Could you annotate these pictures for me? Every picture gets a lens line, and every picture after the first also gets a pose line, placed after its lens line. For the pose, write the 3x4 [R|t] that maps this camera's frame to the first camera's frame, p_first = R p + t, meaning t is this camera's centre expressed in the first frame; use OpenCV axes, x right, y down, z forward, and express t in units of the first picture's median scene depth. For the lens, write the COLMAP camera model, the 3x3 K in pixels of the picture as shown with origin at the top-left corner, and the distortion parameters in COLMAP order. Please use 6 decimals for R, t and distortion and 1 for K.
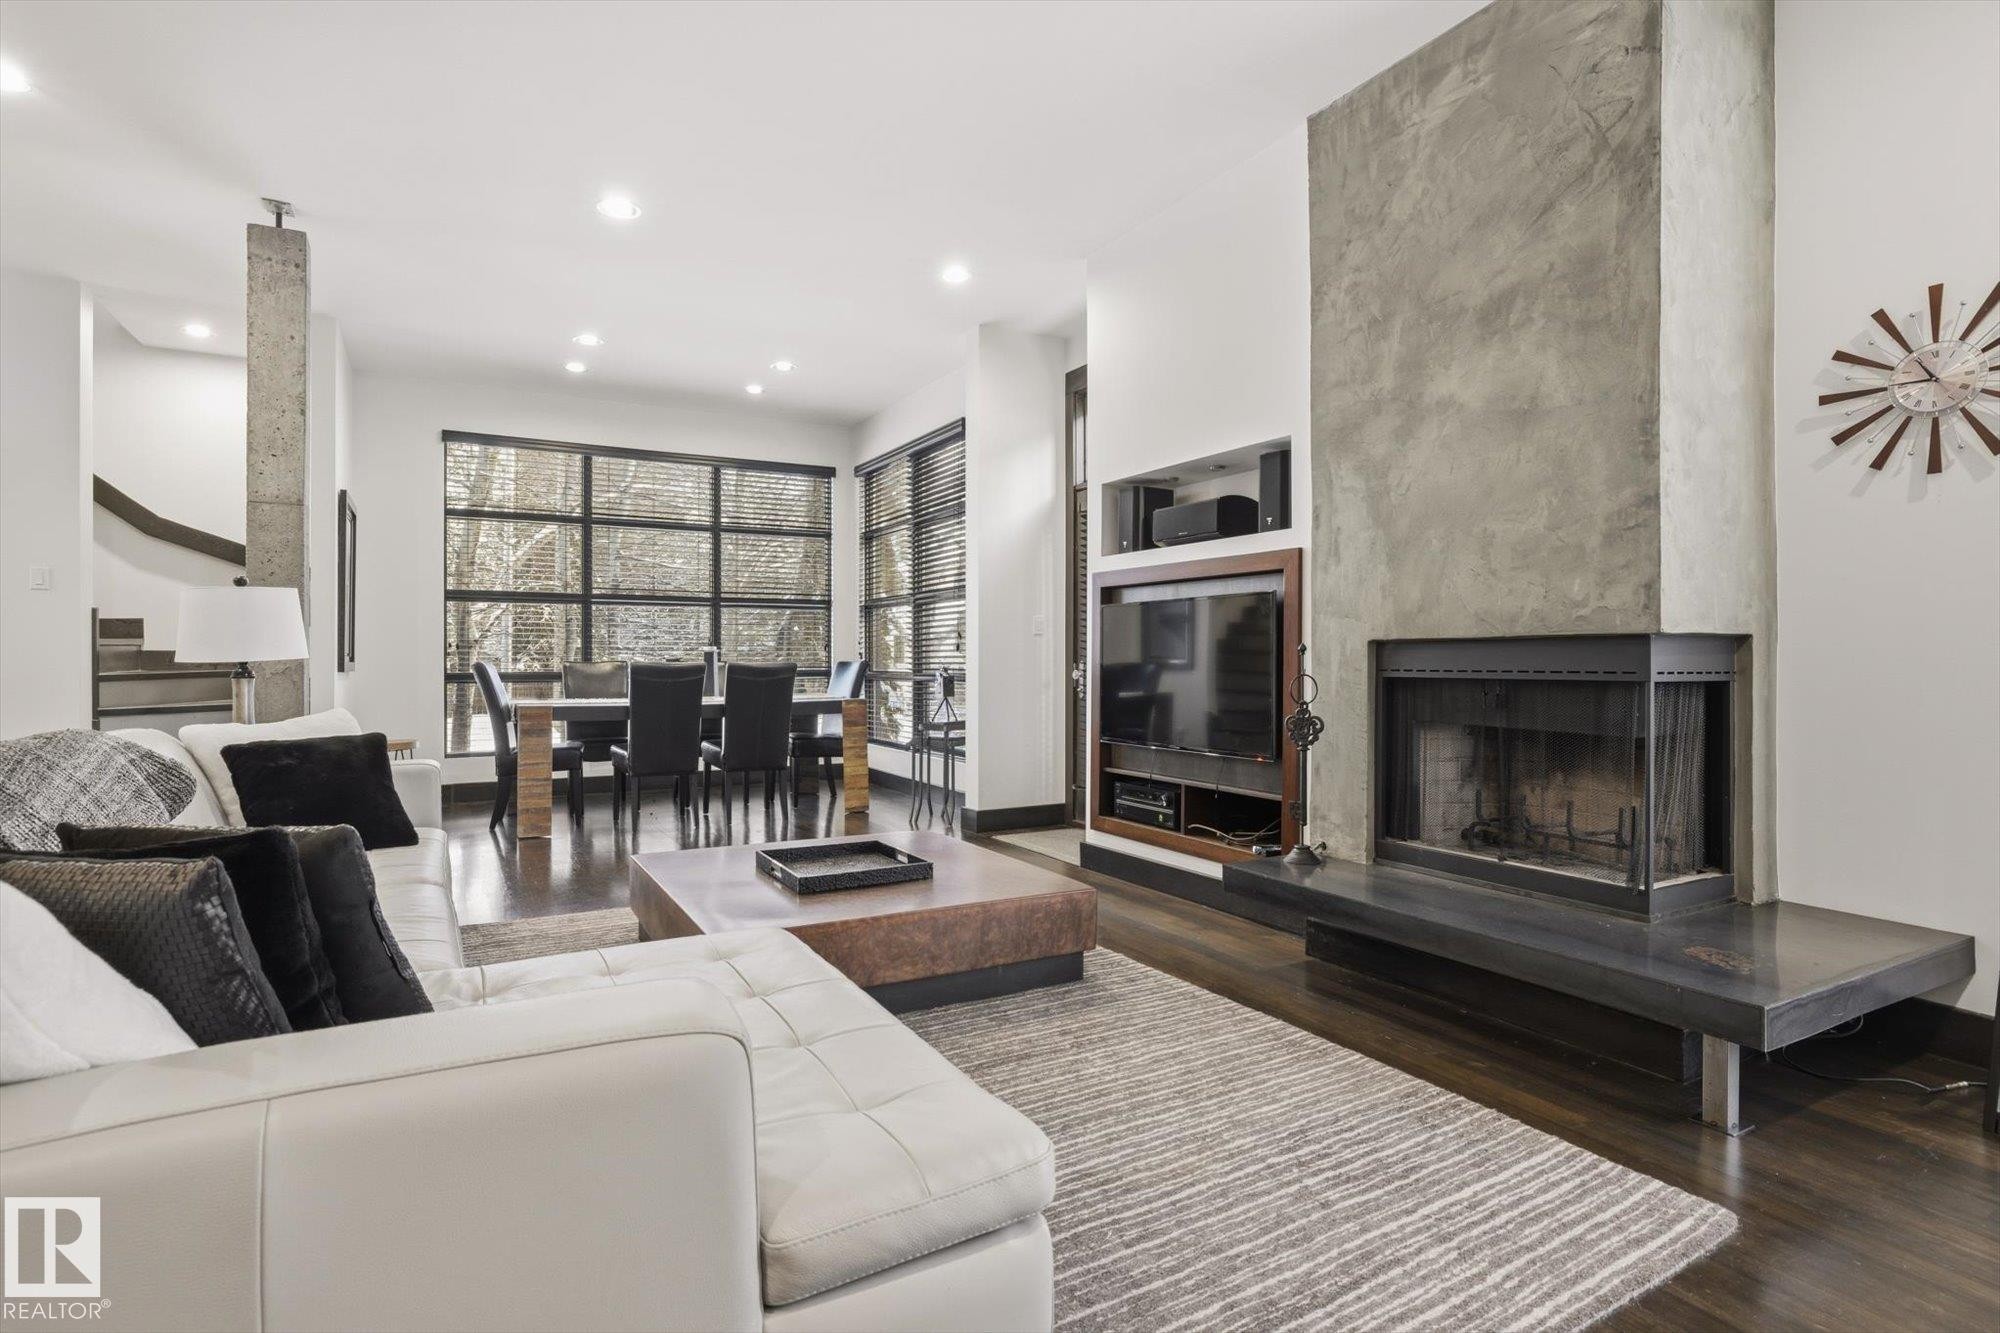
lens RADIAL K [[980.2, 0, 1000.0], [0, 980.2, 666.5], [0, 0, 1]] dist [0.000033, 0.000938]
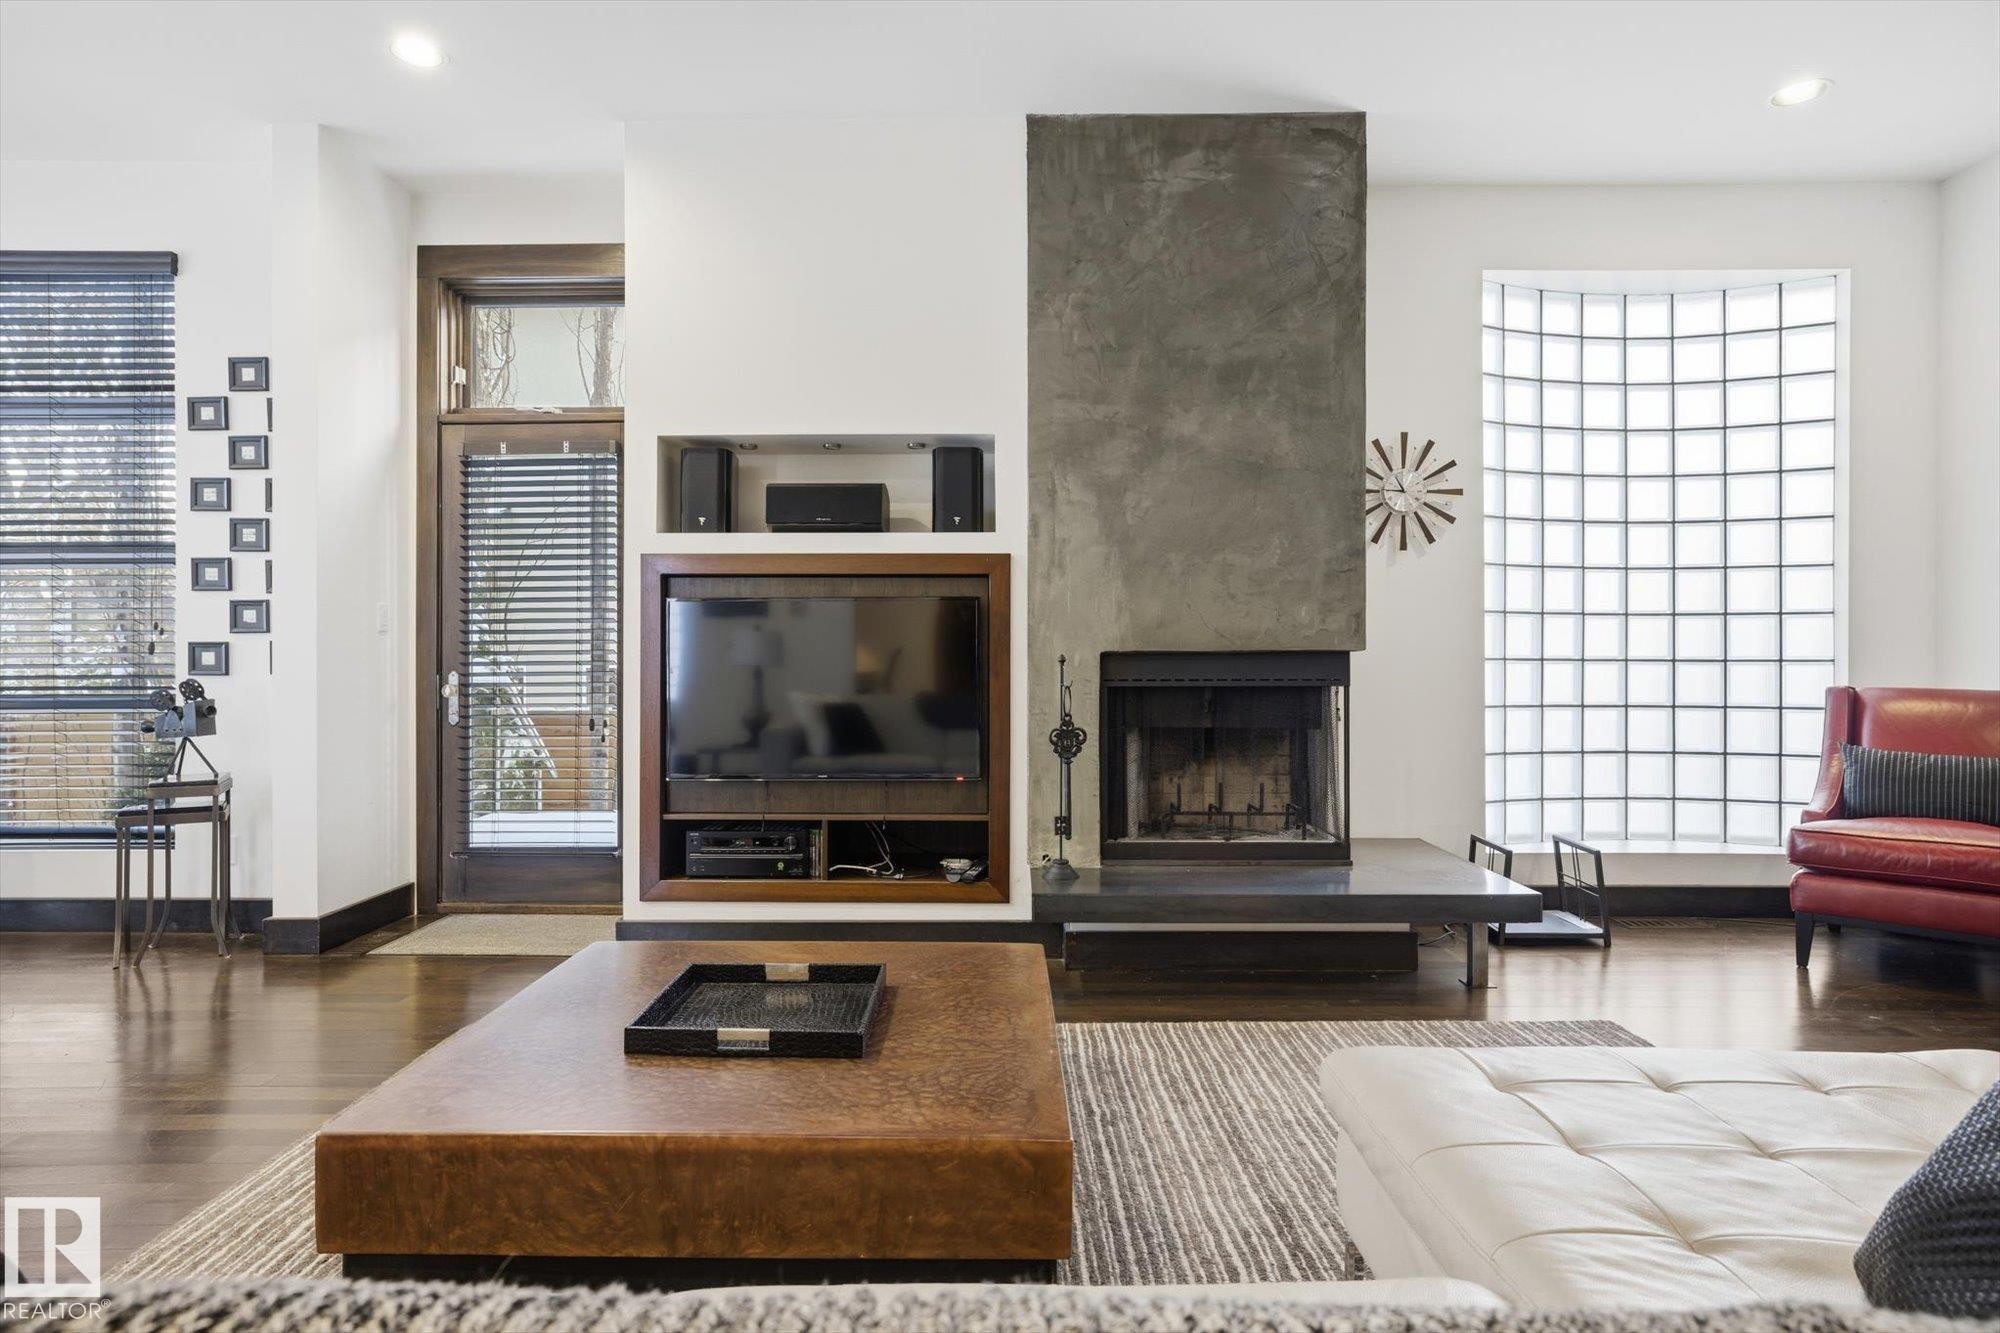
lens RADIAL K [[1087.1, 0, 976.4], [0, 1087.1, 665.0], [0, 0, 1]] dist [-0.006314, 0.000254]
pose [[0.511757, -0.003942, 0.859121, -0.716369], [0.006681, 0.999977, 0.000609, -0.014861], [-0.859104, 0.005429, 0.511772, 0.550456]]
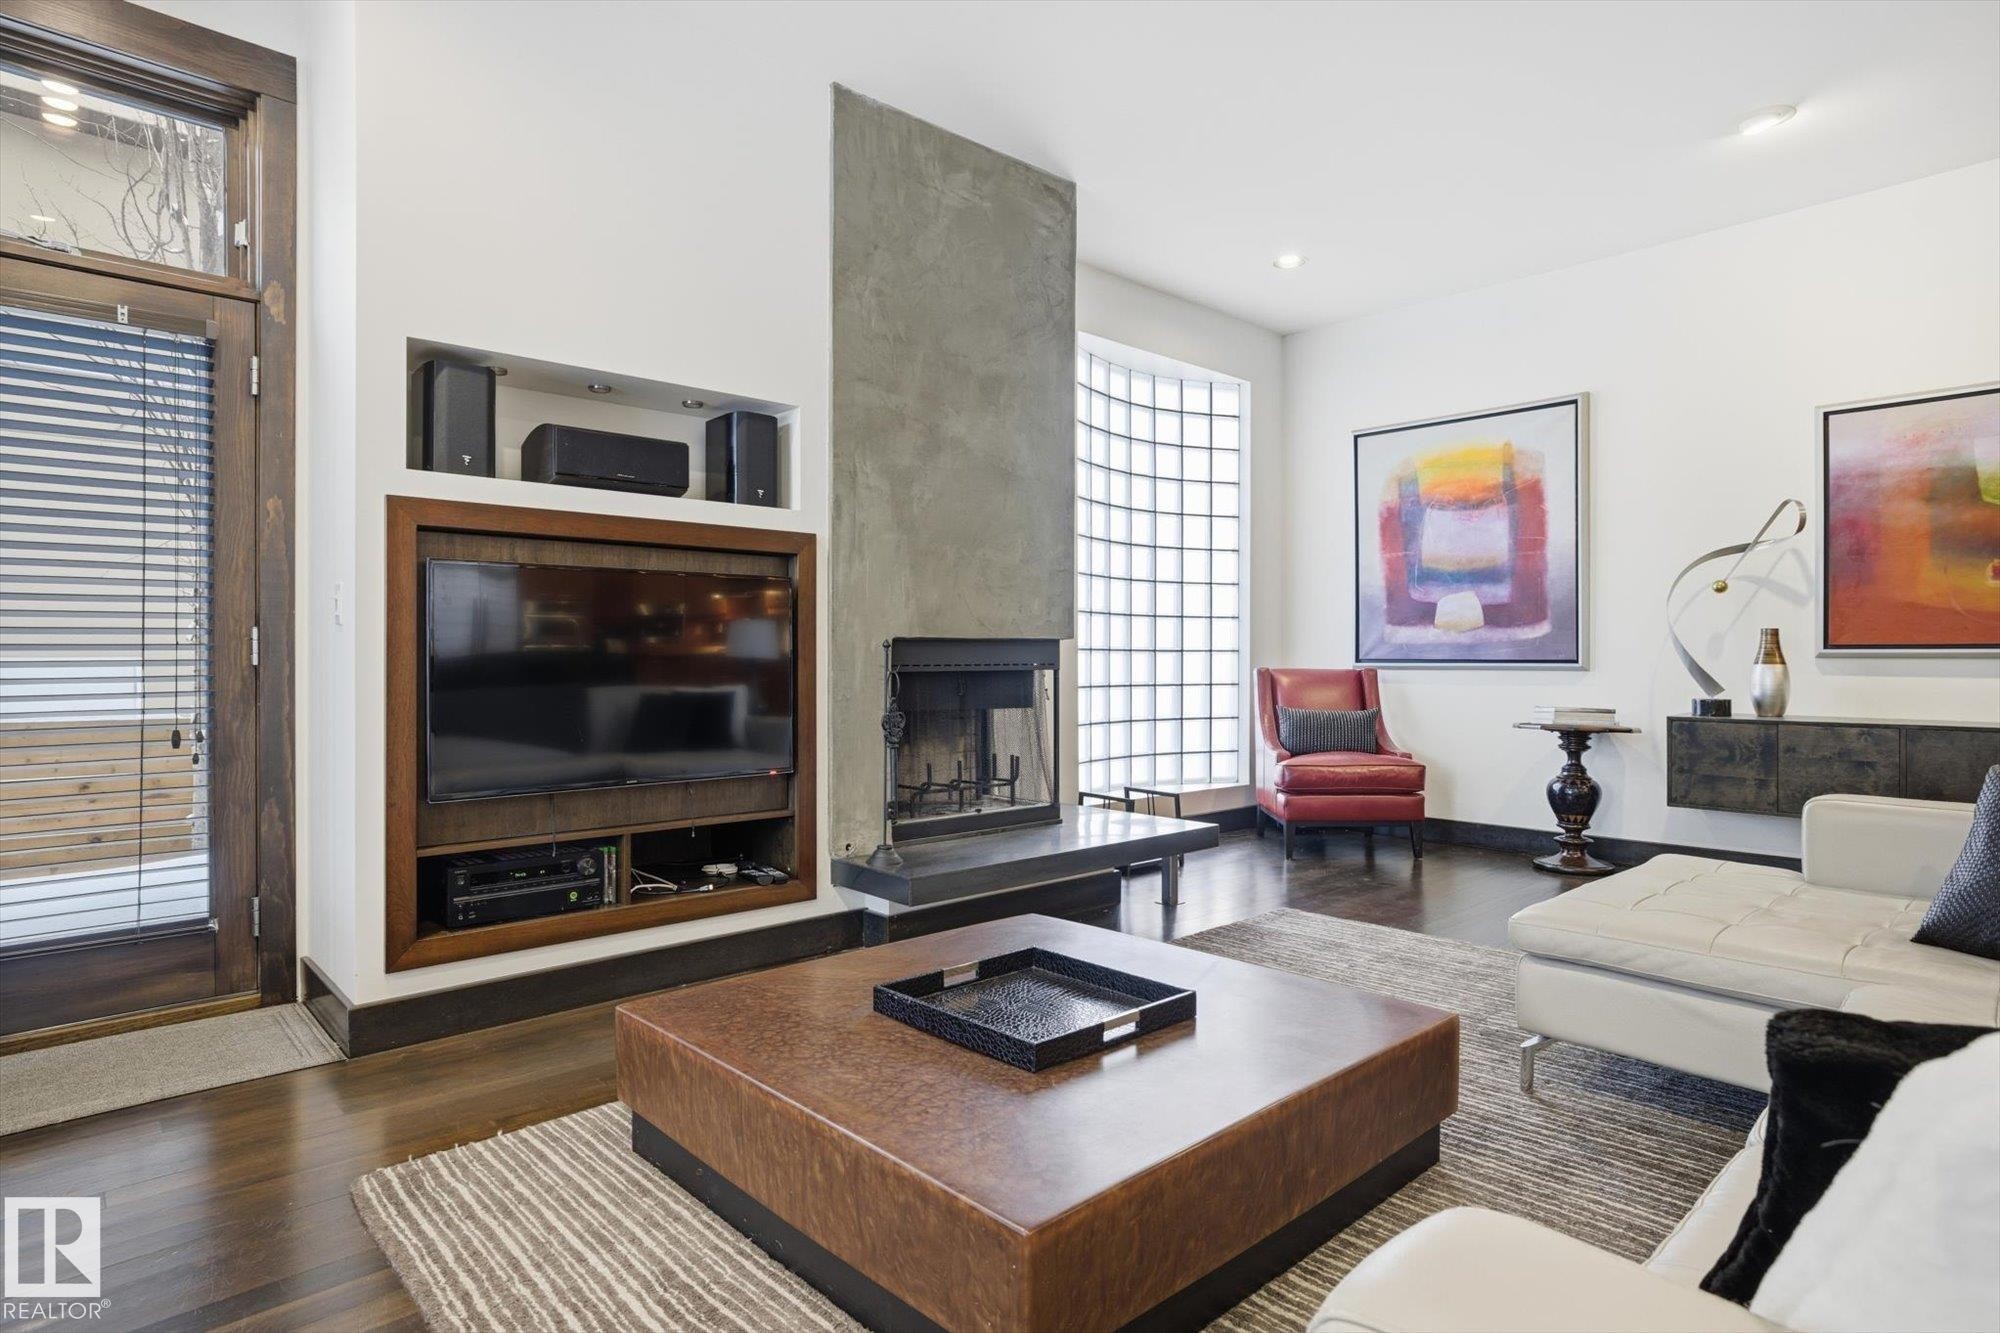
lens RADIAL K [[1087.1, 0, 976.4], [0, 1087.1, 665.0], [0, 0, 1]] dist [-0.006314, 0.000254]
pose [[-0.204367, -0.006694, 0.978871, -0.827763], [0.007590, 0.999936, 0.008422, -0.006613], [-0.978865, 0.009151, -0.204304, 1.210086]]
